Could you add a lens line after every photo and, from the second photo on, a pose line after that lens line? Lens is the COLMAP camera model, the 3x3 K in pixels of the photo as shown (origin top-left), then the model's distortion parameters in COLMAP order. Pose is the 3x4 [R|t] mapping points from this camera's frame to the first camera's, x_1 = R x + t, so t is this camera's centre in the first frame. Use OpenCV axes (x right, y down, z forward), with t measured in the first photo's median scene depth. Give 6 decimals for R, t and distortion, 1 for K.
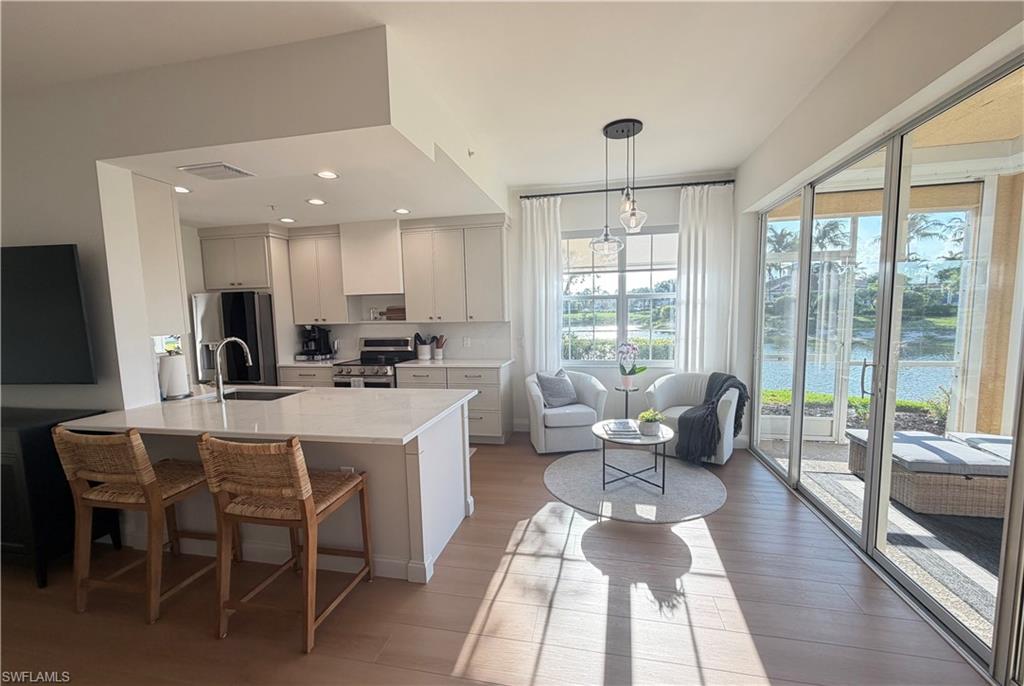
lens RADIAL K [[413.2, 0, 513.5], [0, 413.2, 350.3], [0, 0, 1]] dist [0.001026, 0.000005]
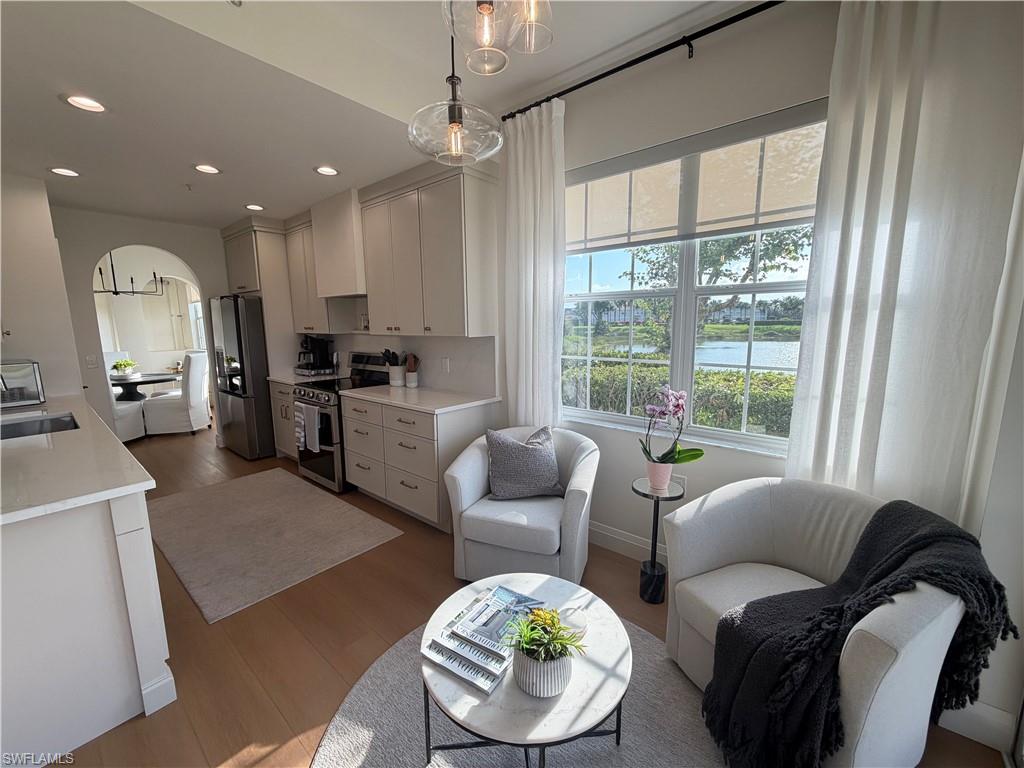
lens RADIAL K [[410.3, 0, 513.2], [0, 410.3, 381.5], [0, 0, 1]] dist [0.001171, 0.000094]
pose [[0.883766, 0.081182, -0.460833, 0.318386], [-0.055234, 0.996049, 0.069542, -0.050346], [0.464658, -0.036005, 0.884758, 0.492302]]
